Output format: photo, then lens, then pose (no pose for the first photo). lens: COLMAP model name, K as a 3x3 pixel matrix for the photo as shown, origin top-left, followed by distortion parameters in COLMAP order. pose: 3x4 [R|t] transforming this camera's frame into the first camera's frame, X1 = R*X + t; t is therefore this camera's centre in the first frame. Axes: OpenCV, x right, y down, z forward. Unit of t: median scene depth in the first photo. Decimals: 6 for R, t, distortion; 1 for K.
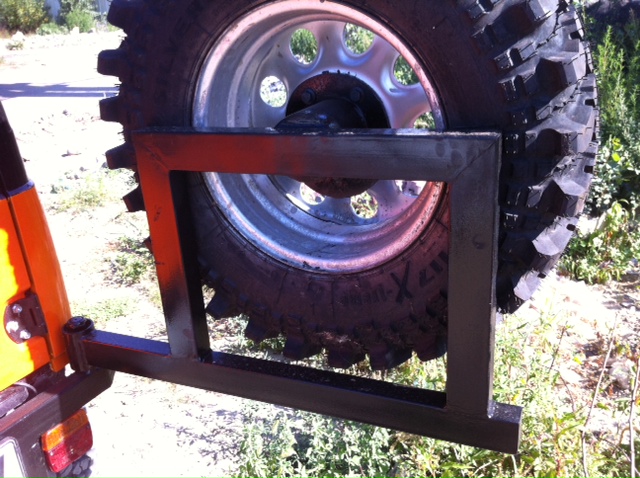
lens RADIAL K [[605.5, 0, 320.0], [0, 605.5, 239.0], [0, 0, 1]] dist [-0.000122, -0.100163]
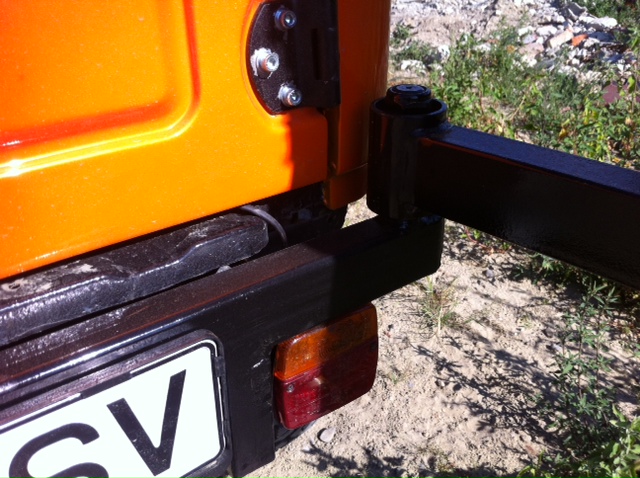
lens RADIAL K [[605.5, 0, 320.0], [0, 605.5, 239.0], [0, 0, 1]] dist [-0.000122, -0.100163]
pose [[0.916416, 0.232516, -0.325759, -0.311436], [-0.188939, 0.968862, 0.160024, 0.181410], [0.352824, -0.085100, 0.931812, 0.611169]]
